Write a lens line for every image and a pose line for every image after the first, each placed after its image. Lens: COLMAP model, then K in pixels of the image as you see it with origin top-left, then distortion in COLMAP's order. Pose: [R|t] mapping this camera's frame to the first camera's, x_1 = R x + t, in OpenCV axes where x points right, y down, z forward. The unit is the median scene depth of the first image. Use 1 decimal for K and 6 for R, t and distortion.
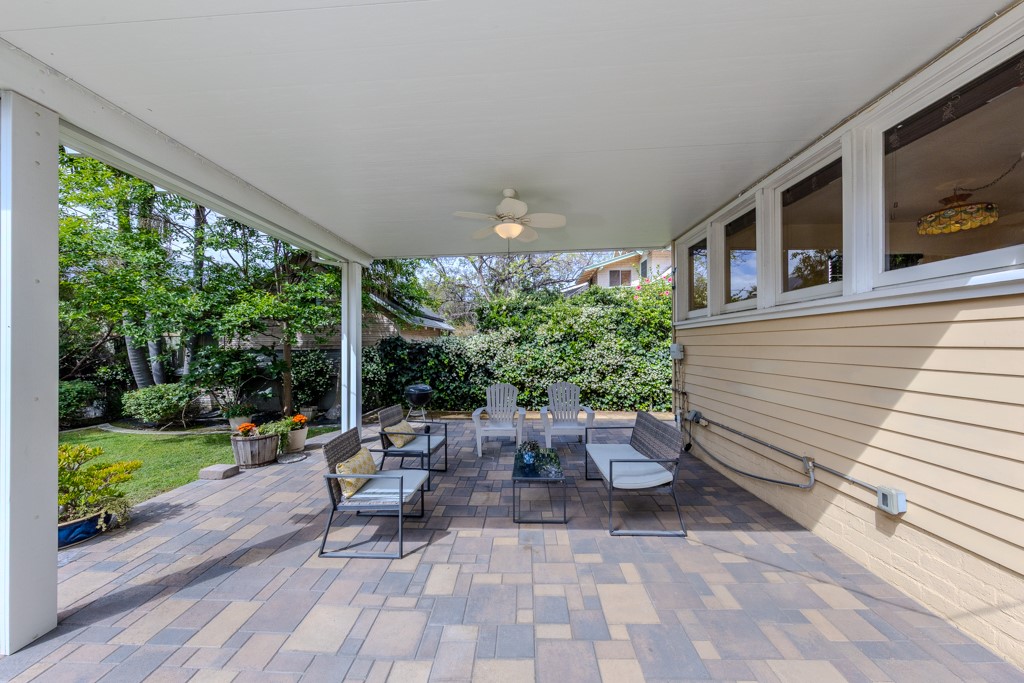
lens RADIAL K [[301.2, 0, 514.0], [0, 301.2, 342.2], [0, 0, 1]] dist [0.000667, -0.000082]
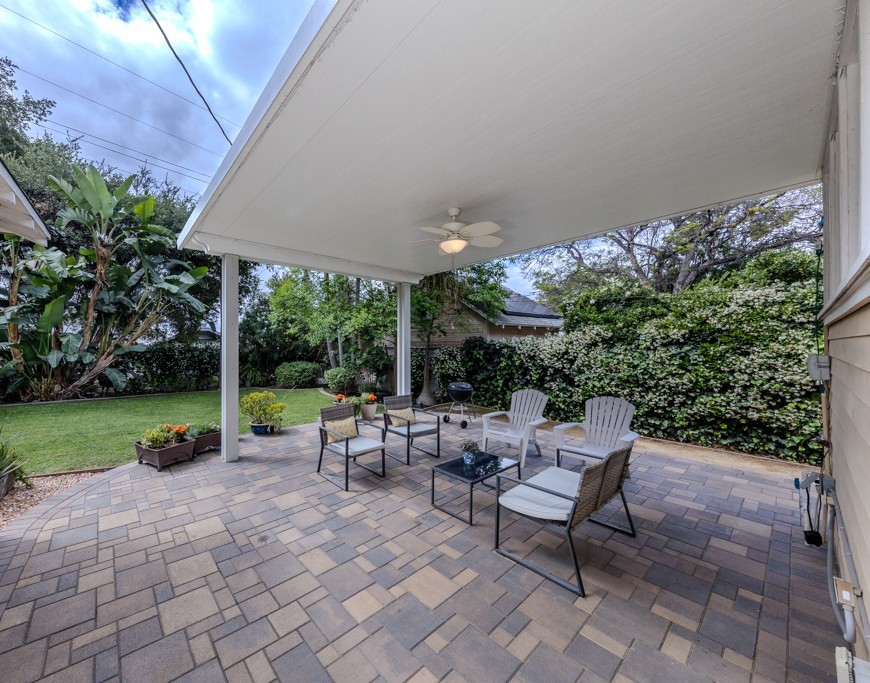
lens RADIAL K [[343.9, 0, 434.2], [0, 343.9, 340.6], [0, 0, 1]] dist [0.000770, -0.000152]
pose [[0.702882, 0.006618, -0.711275, 0.340654], [-0.000817, 0.999964, 0.008496, -0.015849], [0.711306, -0.005391, 0.702862, 0.030508]]
